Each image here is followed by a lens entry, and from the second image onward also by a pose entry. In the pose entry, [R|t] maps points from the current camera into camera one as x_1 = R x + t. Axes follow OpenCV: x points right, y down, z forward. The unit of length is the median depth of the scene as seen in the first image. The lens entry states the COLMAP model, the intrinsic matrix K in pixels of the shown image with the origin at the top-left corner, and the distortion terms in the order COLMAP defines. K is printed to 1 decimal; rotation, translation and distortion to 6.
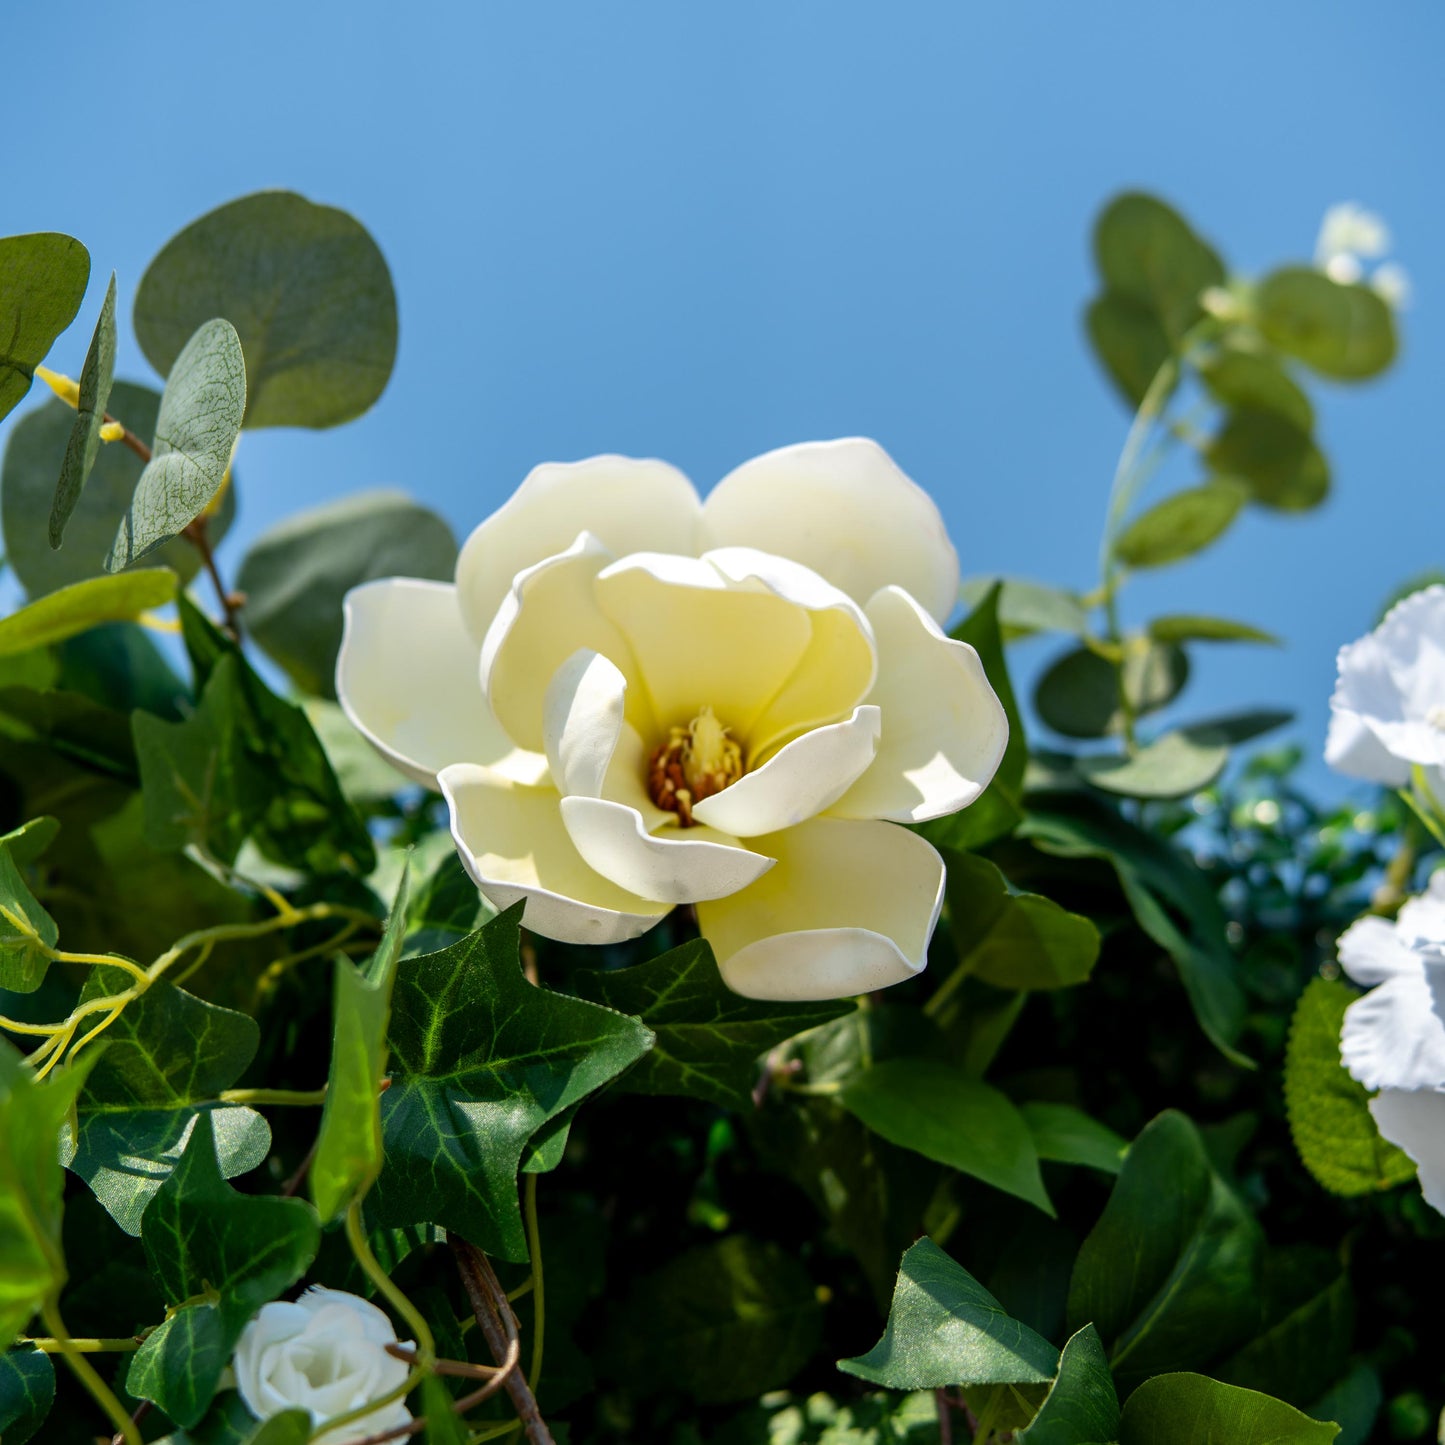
lens RADIAL K [[5104.5, 0, 722.5], [0, 5104.5, 722.5], [0, 0, 1]] dist [0.314784, -2.166859]
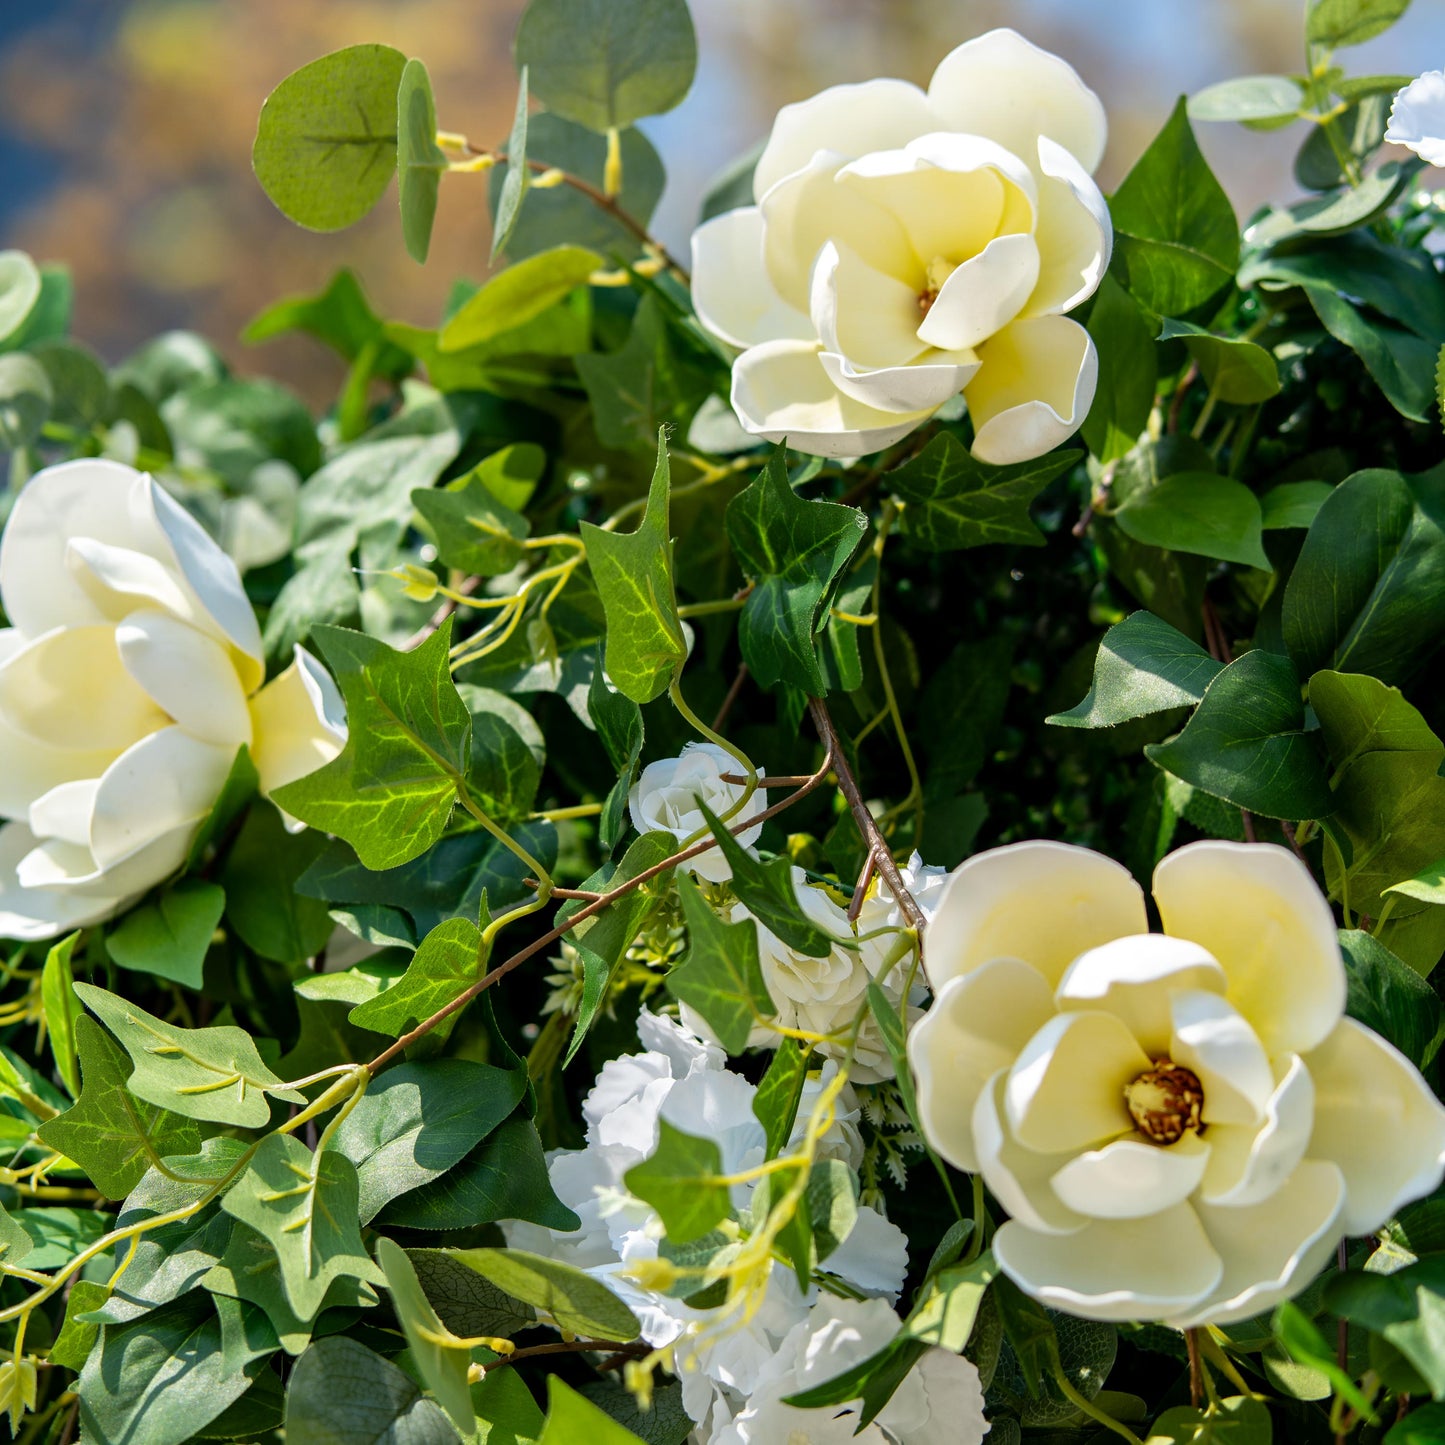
lens RADIAL K [[5104.5, 0, 722.5], [0, 5104.5, 722.5], [0, 0, 1]] dist [0.314784, -2.166859]
pose [[0.901107, -0.198332, -0.385577, 0.437033], [0.241600, 0.968083, 0.066669, 0.012007], [0.360048, -0.153231, 0.920264, -0.269420]]
